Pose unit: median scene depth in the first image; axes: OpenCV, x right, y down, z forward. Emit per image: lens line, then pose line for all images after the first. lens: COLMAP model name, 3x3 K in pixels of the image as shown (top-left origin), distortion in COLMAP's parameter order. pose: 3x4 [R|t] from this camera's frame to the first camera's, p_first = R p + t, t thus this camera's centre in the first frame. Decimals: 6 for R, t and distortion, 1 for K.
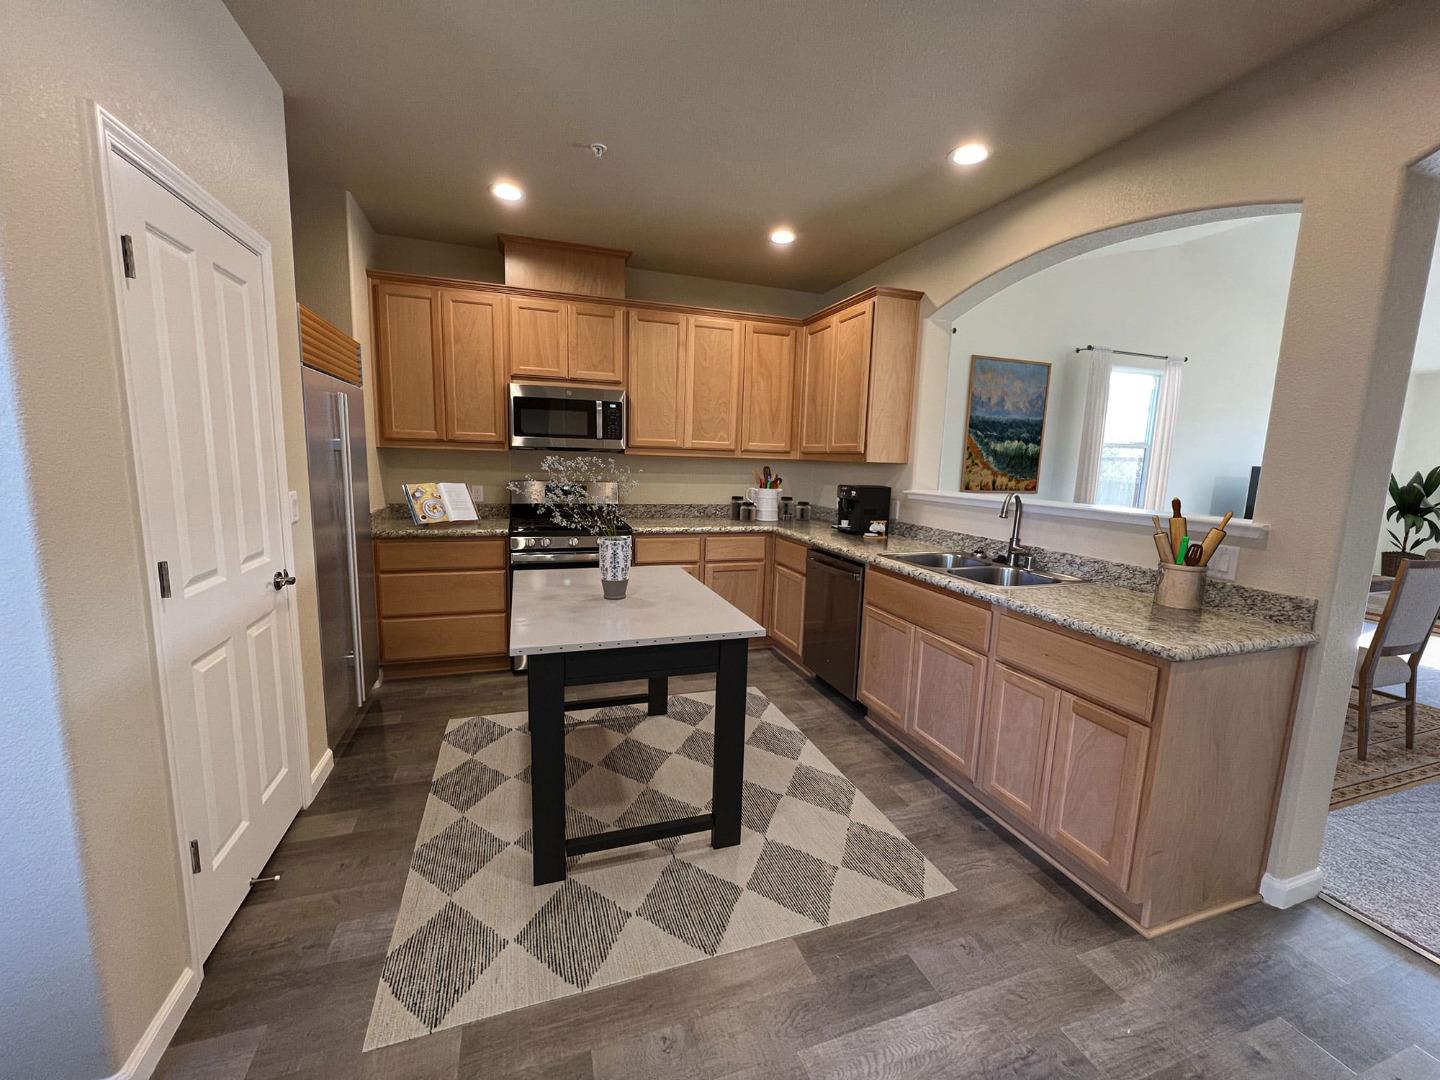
lens RADIAL K [[578.7, 0, 718.4], [0, 578.7, 537.3], [0, 0, 1]] dist [-0.000160, 0.000017]
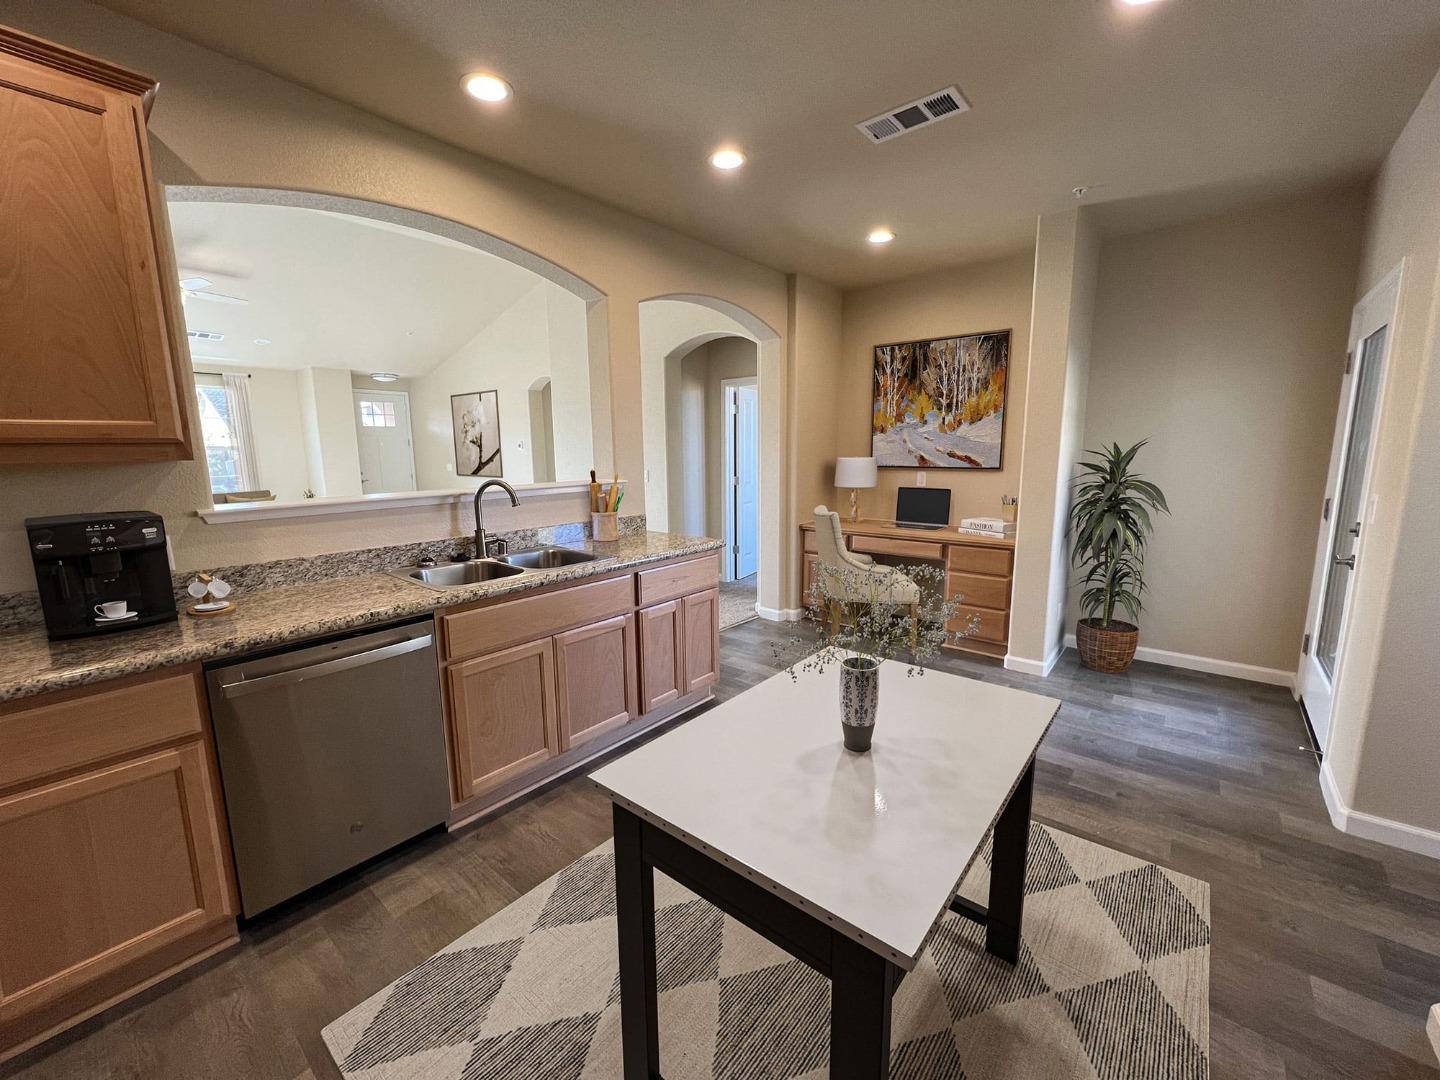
lens RADIAL K [[578.7, 0, 717.8], [0, 578.7, 541.5], [0, 0, 1]] dist [-0.000160, 0.000017]
pose [[-0.518196, -0.154980, 0.841103, -0.496894], [0.119090, 0.960789, 0.250404, -0.171606], [-0.846930, 0.229925, -0.479420, 1.131564]]
